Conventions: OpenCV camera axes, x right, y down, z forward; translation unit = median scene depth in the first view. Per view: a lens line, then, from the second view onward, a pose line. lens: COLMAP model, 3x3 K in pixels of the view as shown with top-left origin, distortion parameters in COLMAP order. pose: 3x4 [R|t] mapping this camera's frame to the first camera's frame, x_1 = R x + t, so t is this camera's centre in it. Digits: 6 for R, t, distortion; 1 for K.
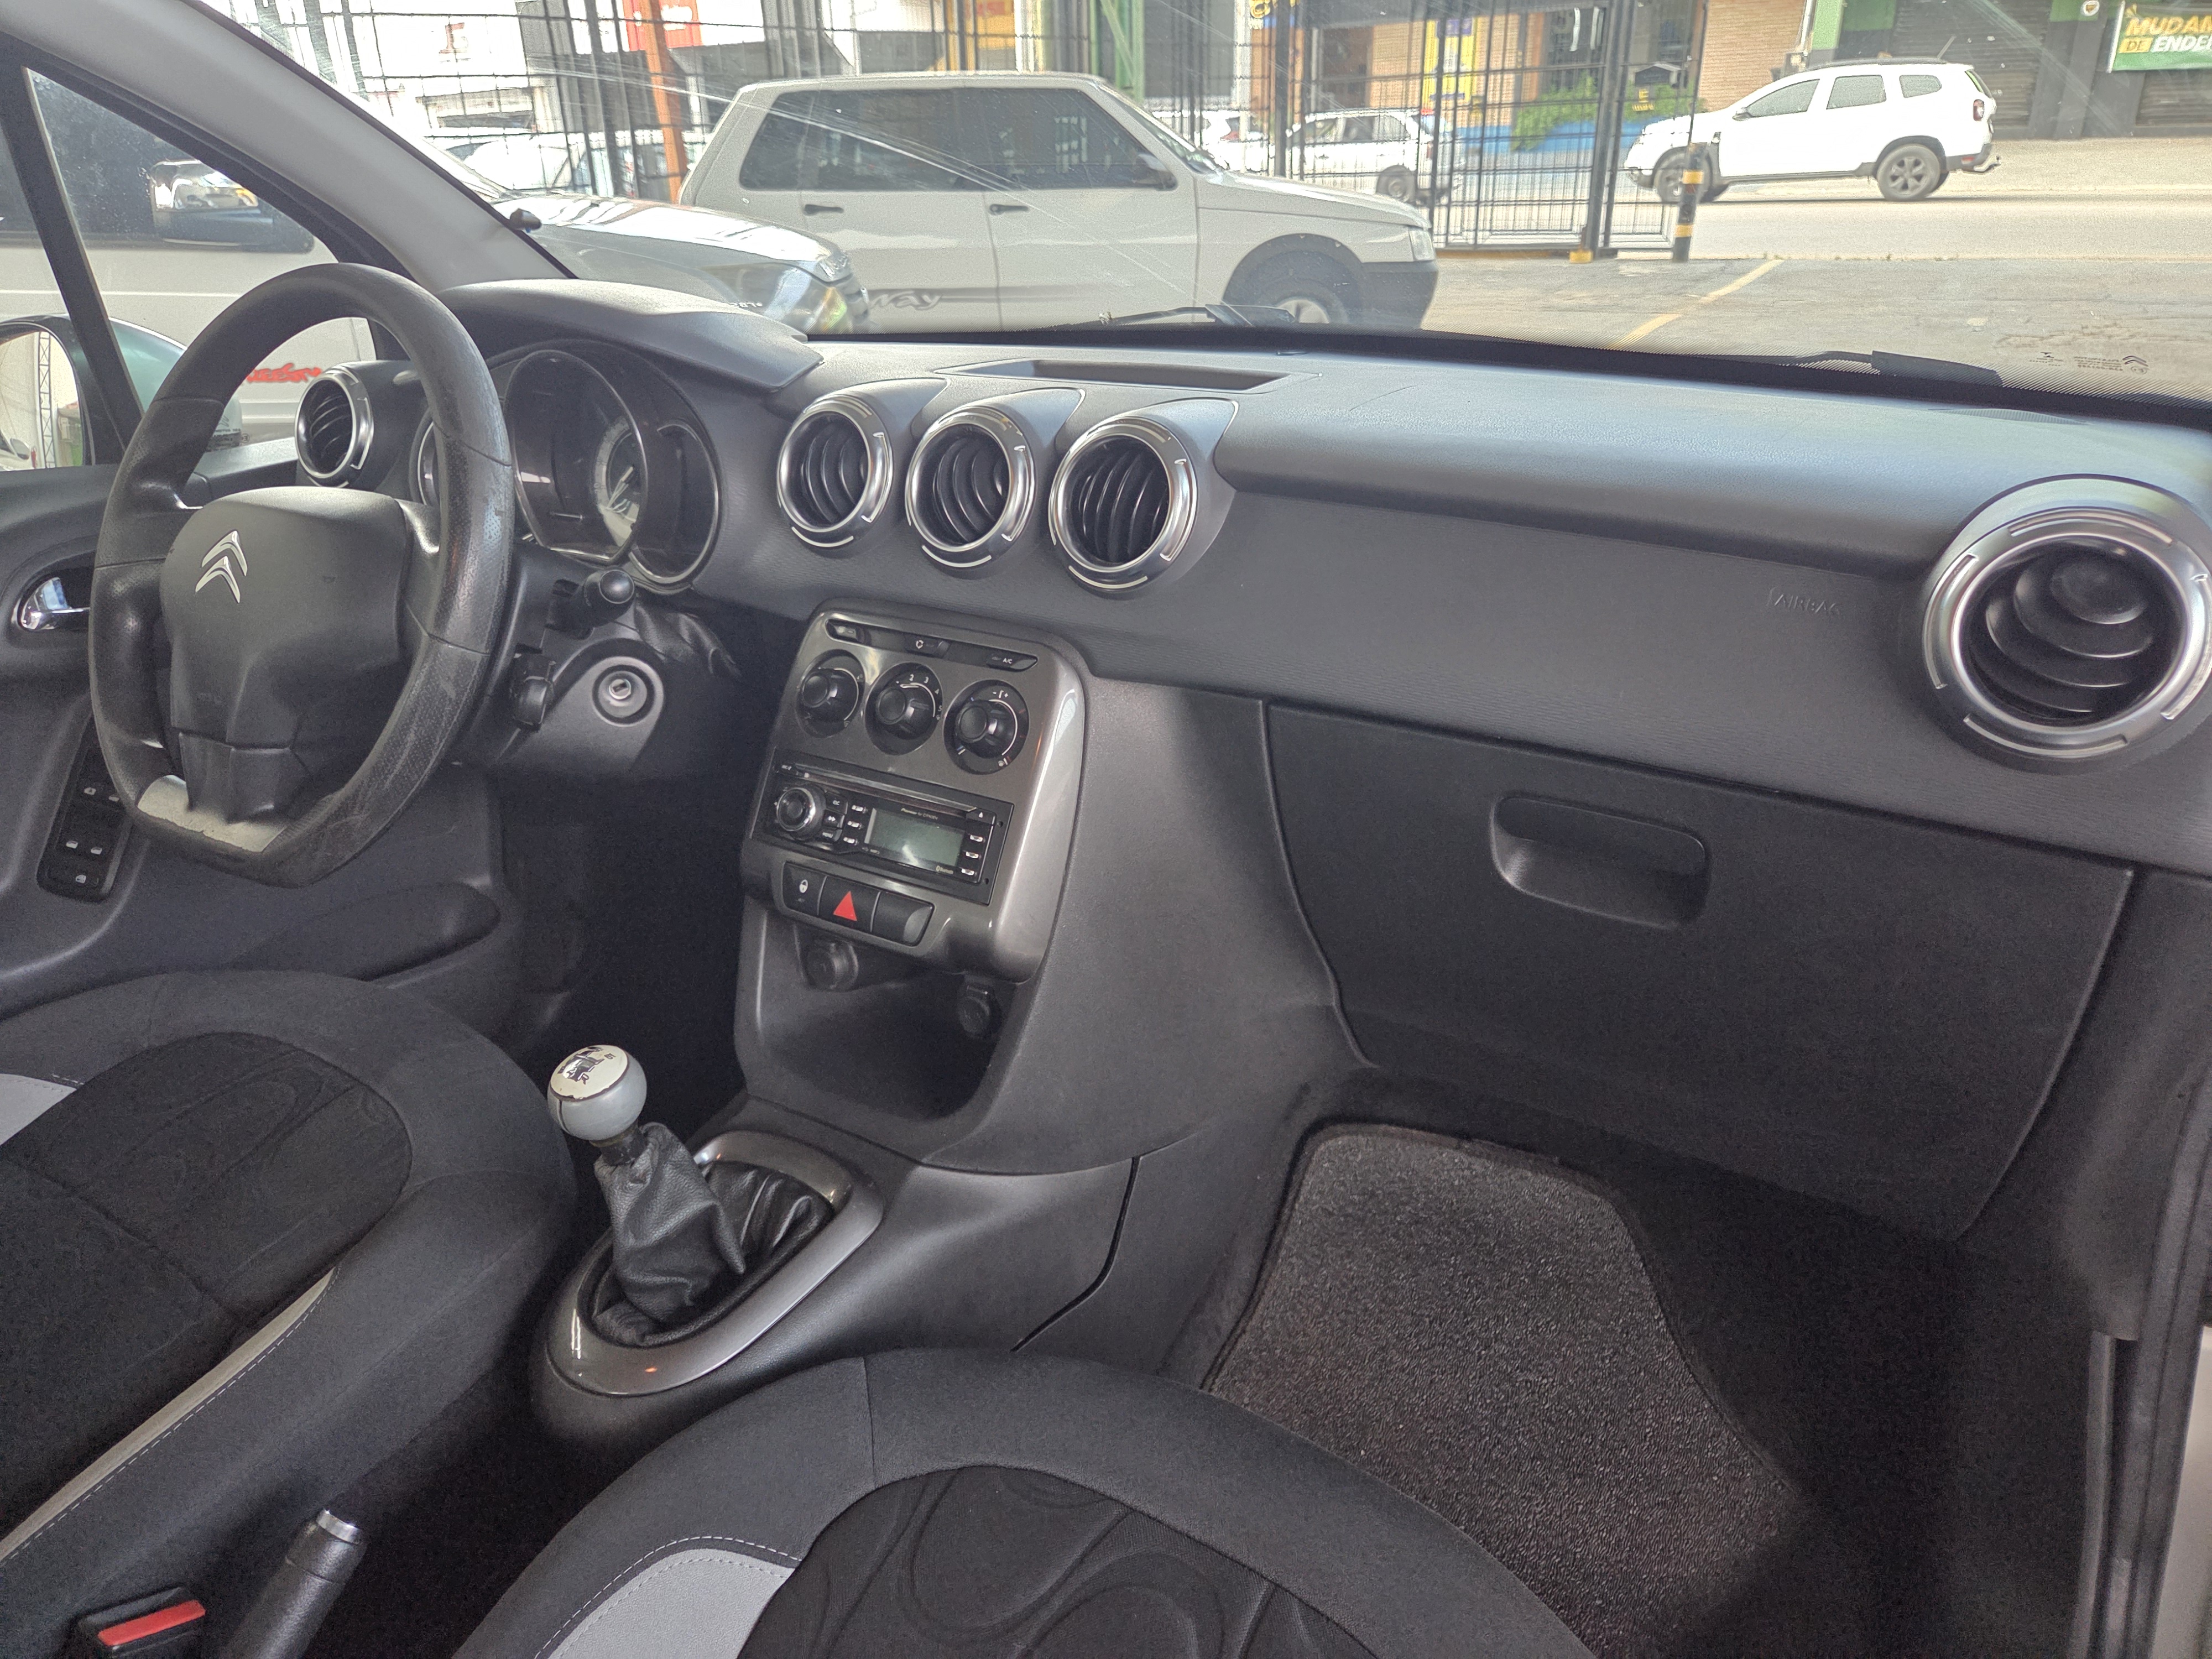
lens RADIAL K [[1463.5, 0, 1112.5], [0, 1463.5, 837.5], [0, 0, 1]] dist [0.013099, -0.000098]
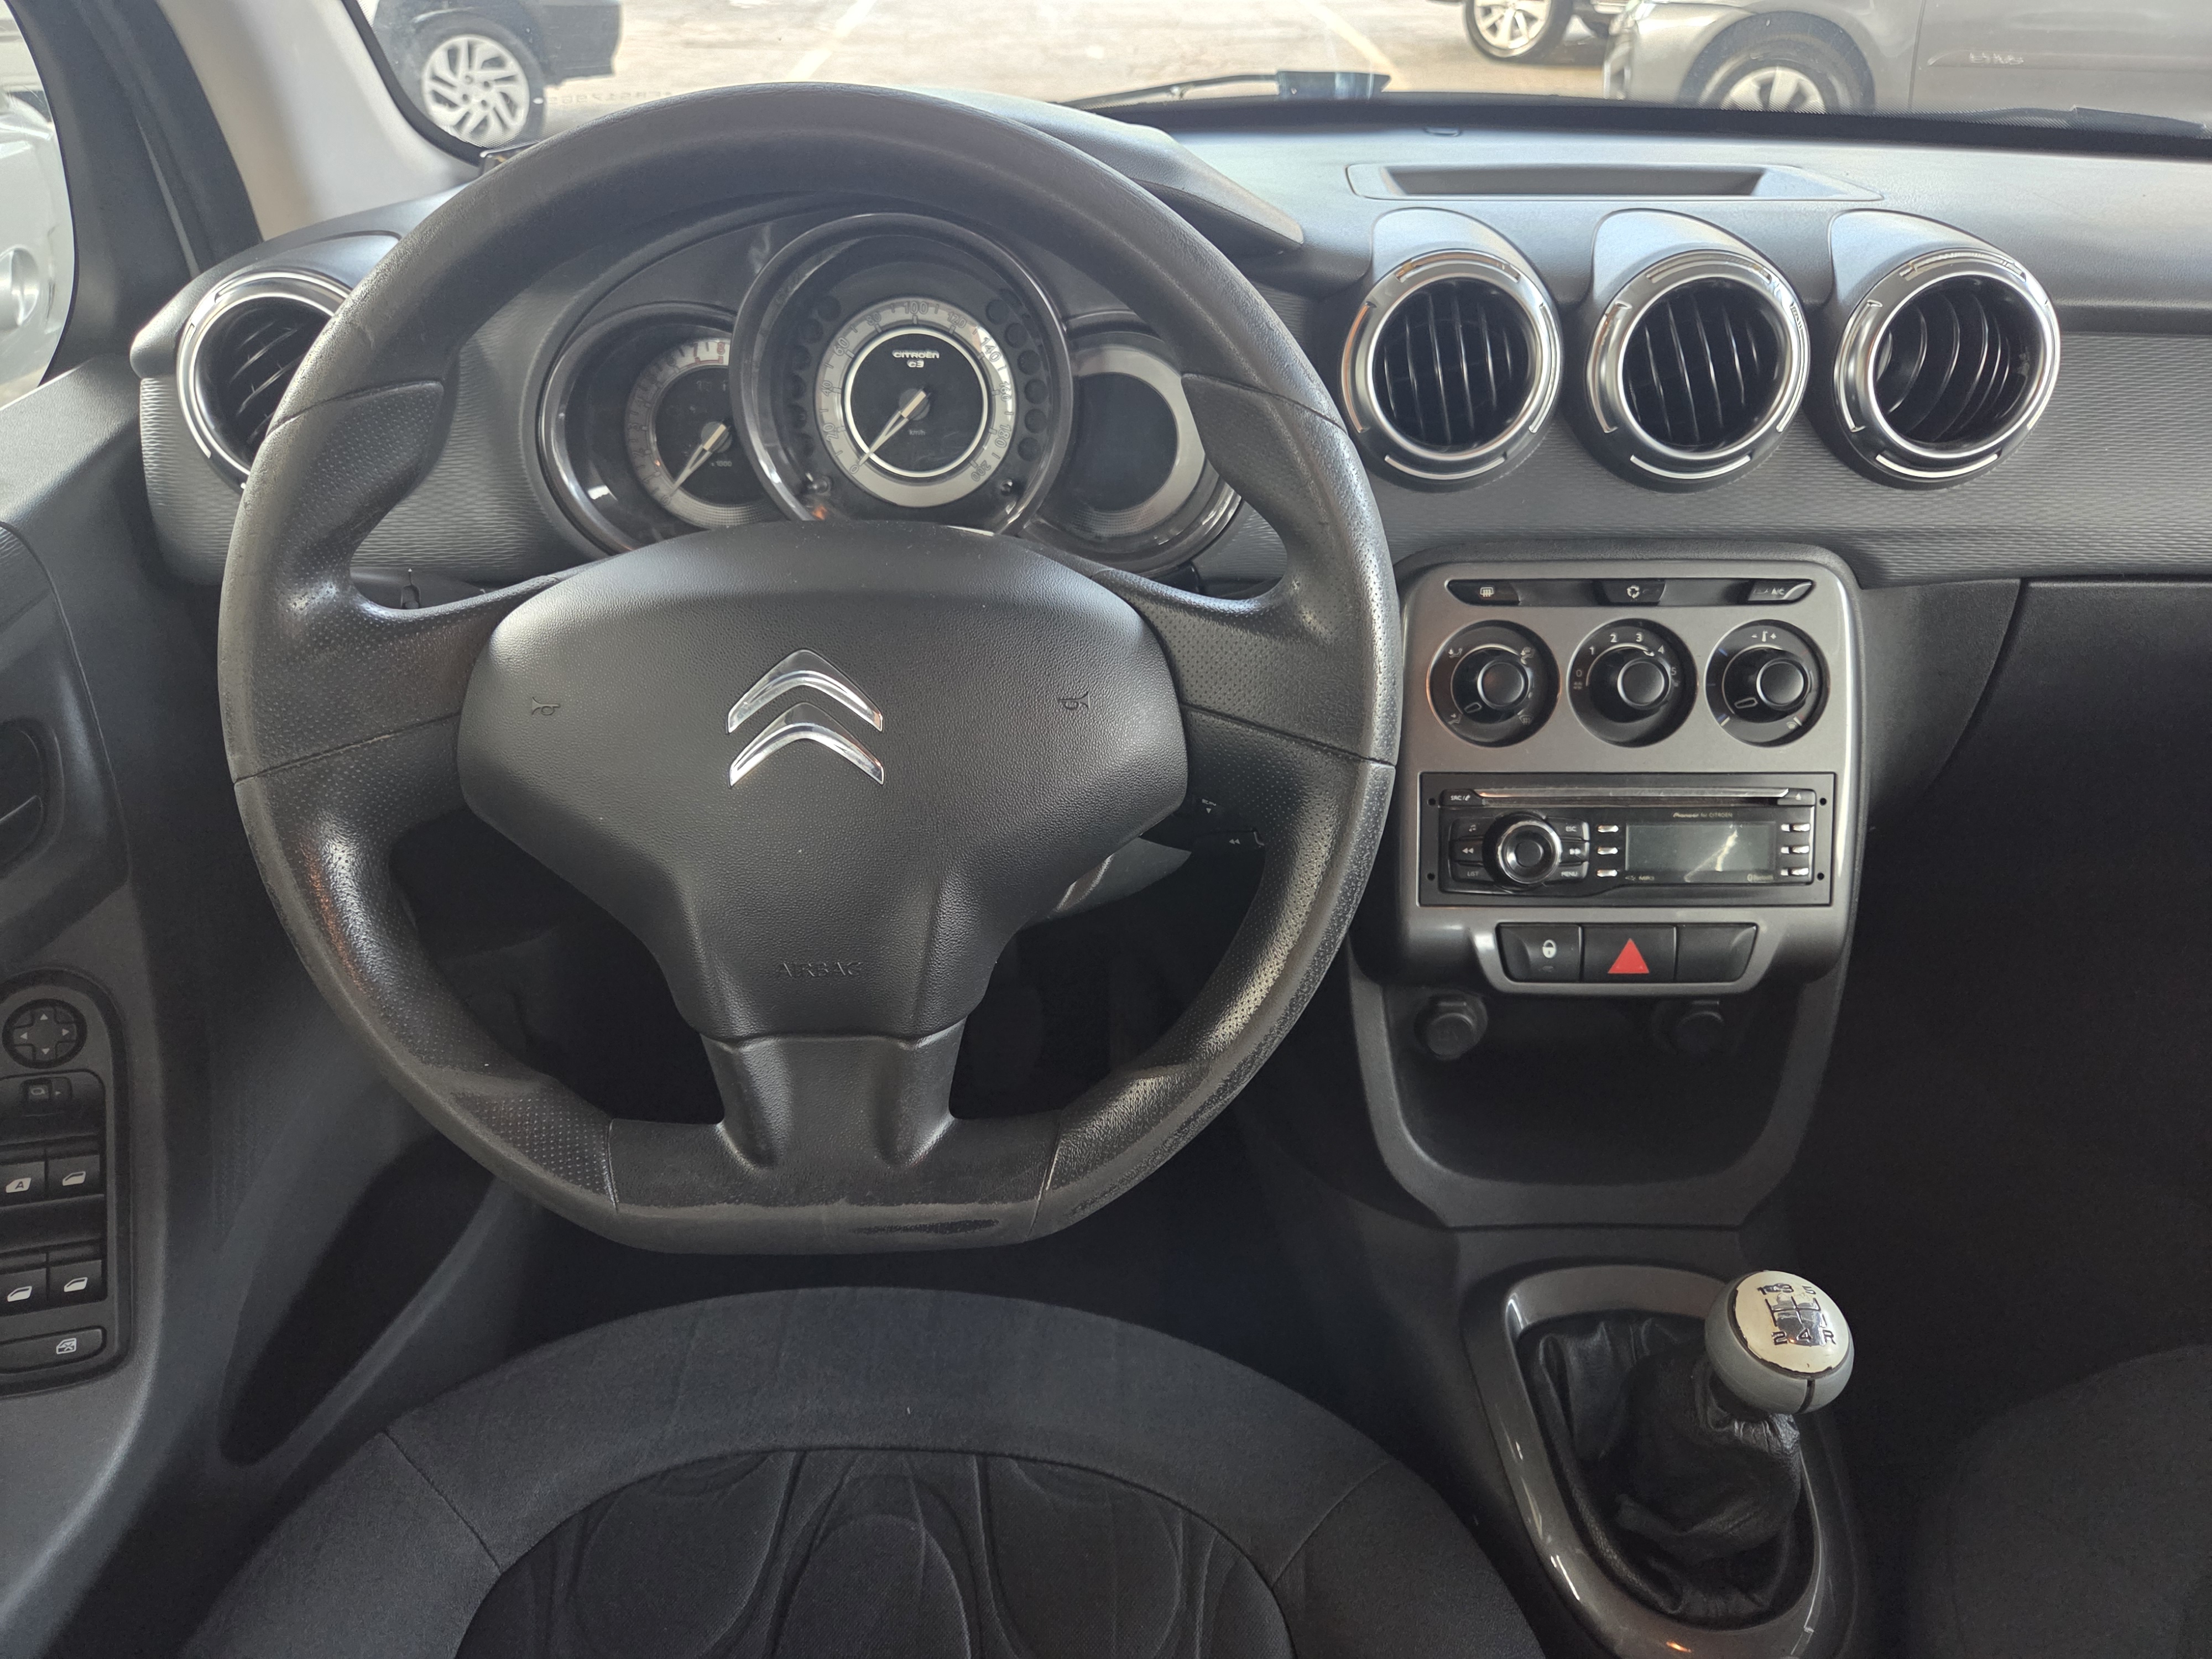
lens RADIAL K [[1505.1, 0, 1061.7], [0, 1505.1, 825.0], [0, 0, 1]] dist [0.063992, -0.053124]
pose [[0.839491, -0.261739, 0.476180, -0.709614], [0.198510, 0.963497, 0.179634, -0.196698], [-0.505815, -0.056275, 0.860805, 0.444846]]
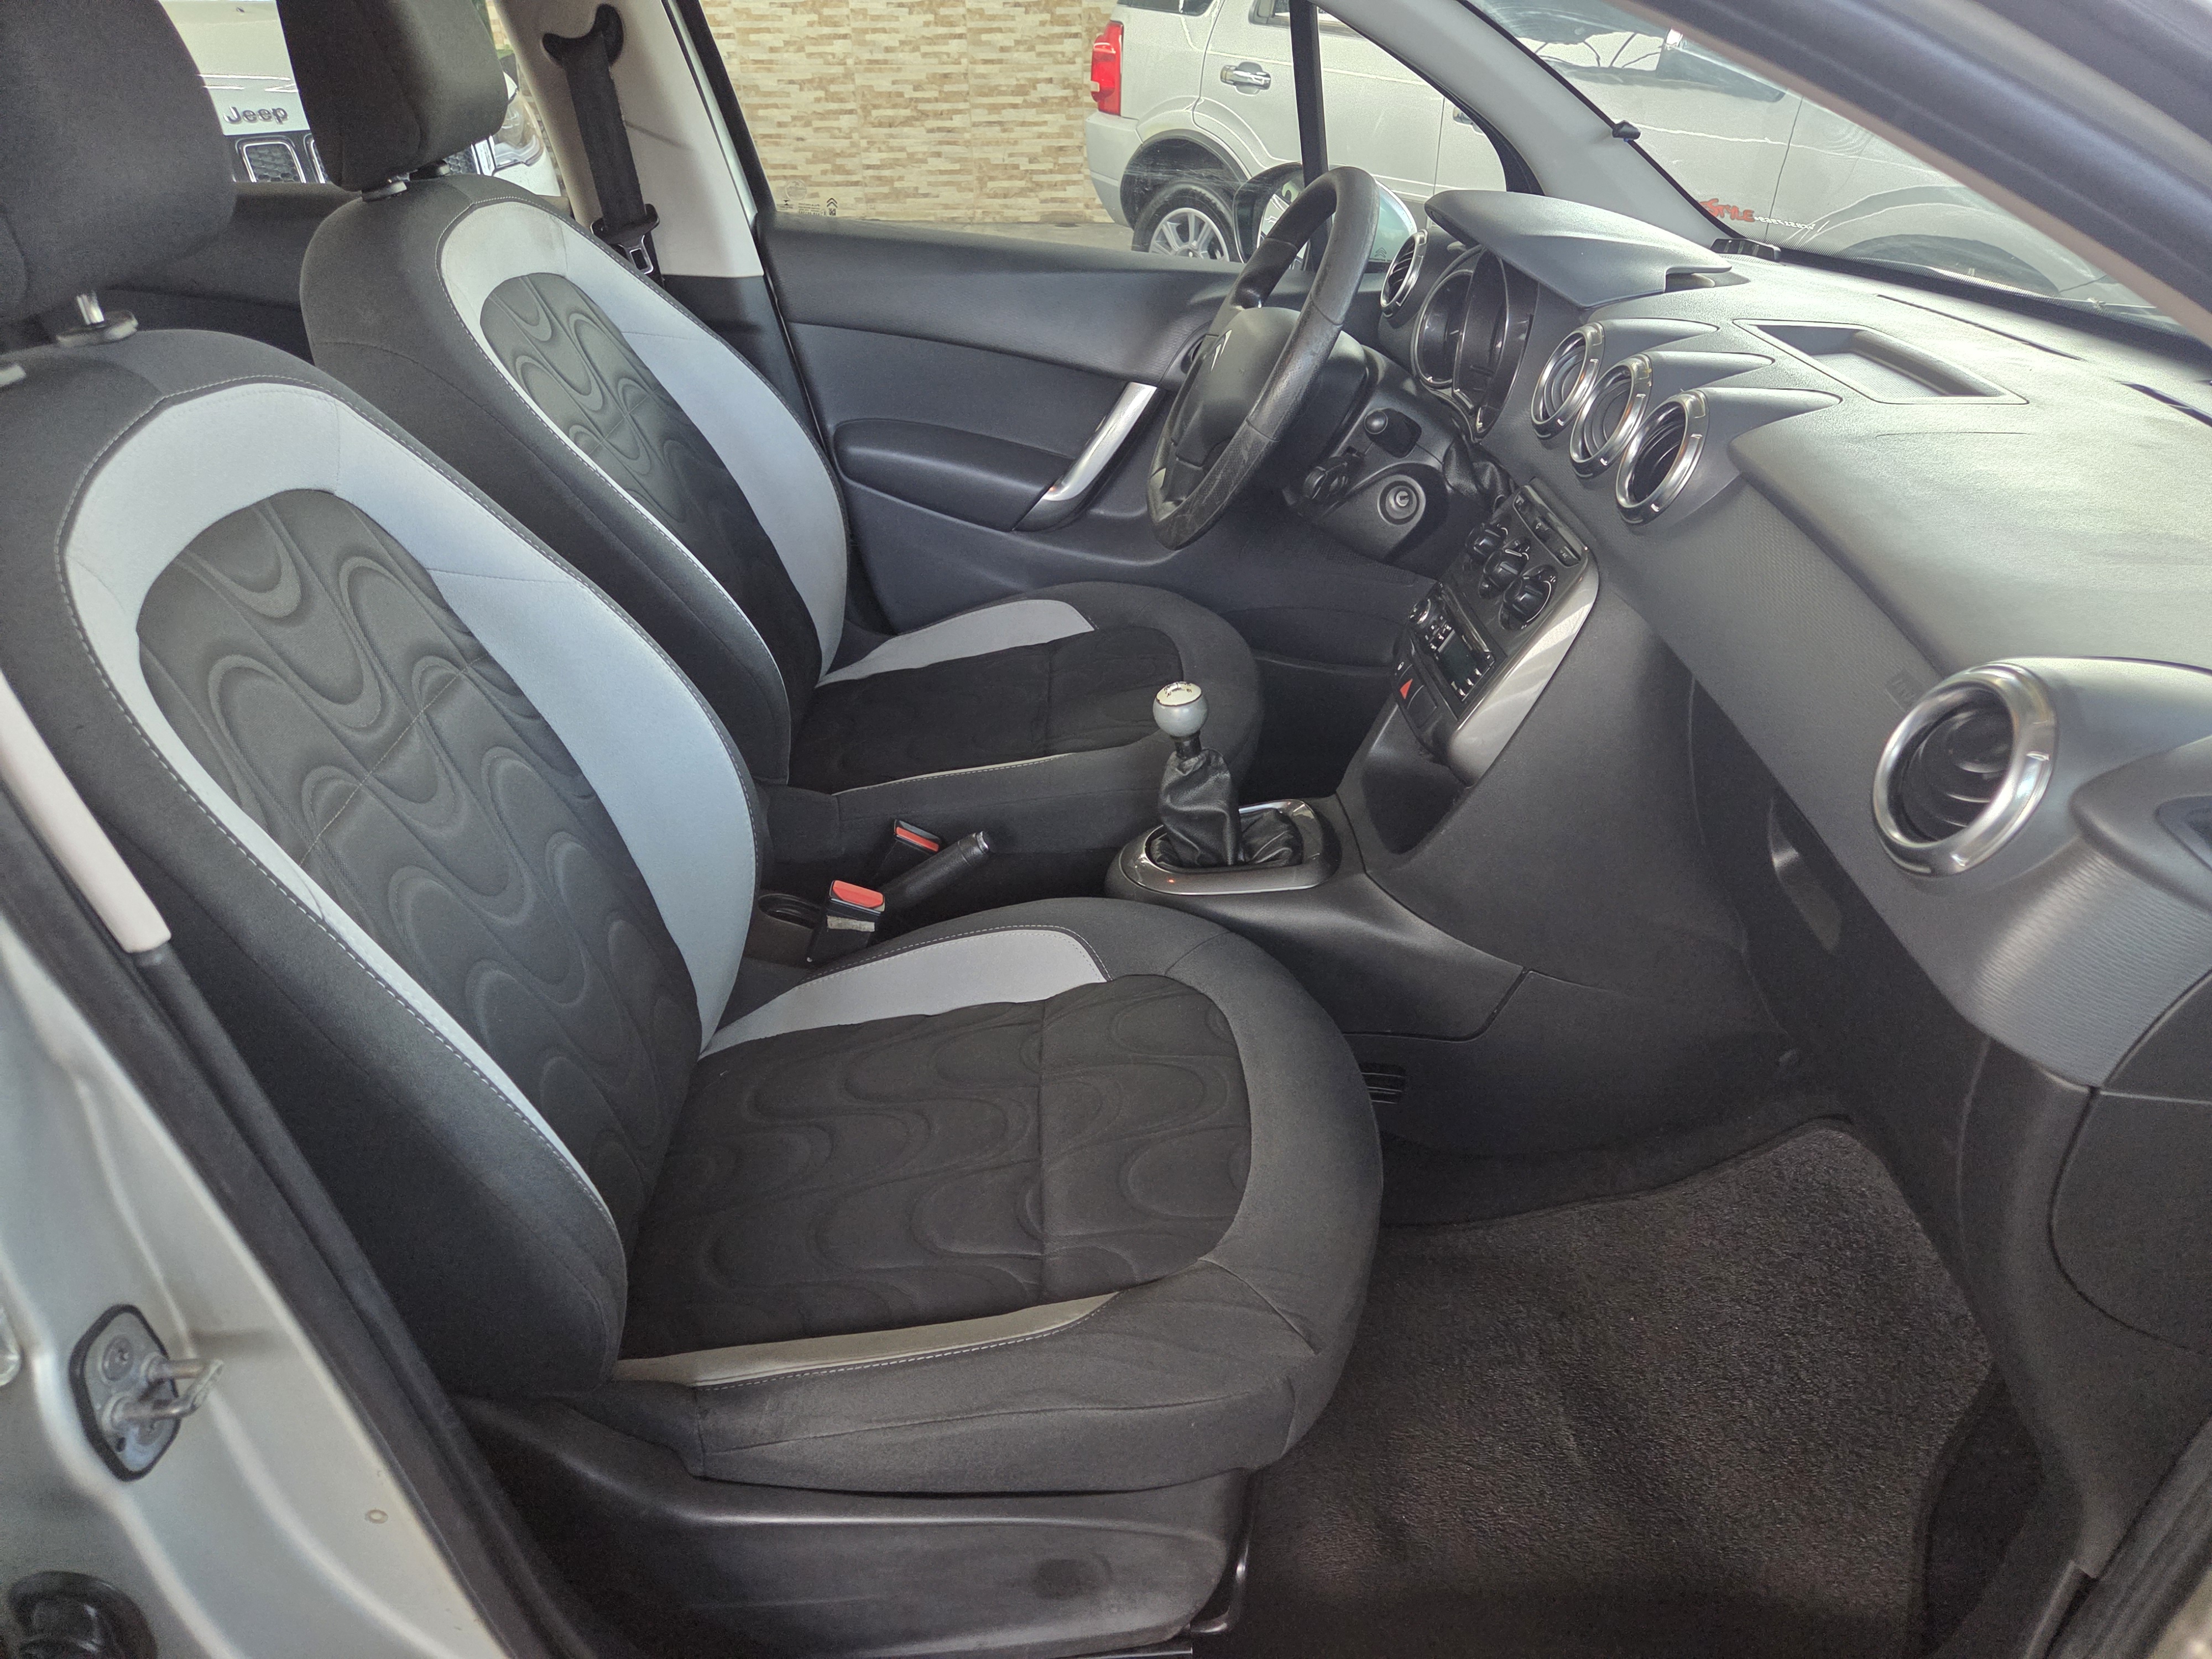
lens RADIAL K [[1505.1, 0, 1061.7], [0, 1505.1, 825.0], [0, 0, 1]] dist [0.063992, -0.053124]
pose [[0.541005, 0.443014, -0.714879, 0.646585], [-0.368156, 0.888995, 0.272302, -0.093844], [0.756158, 0.115871, 0.644049, -0.149947]]
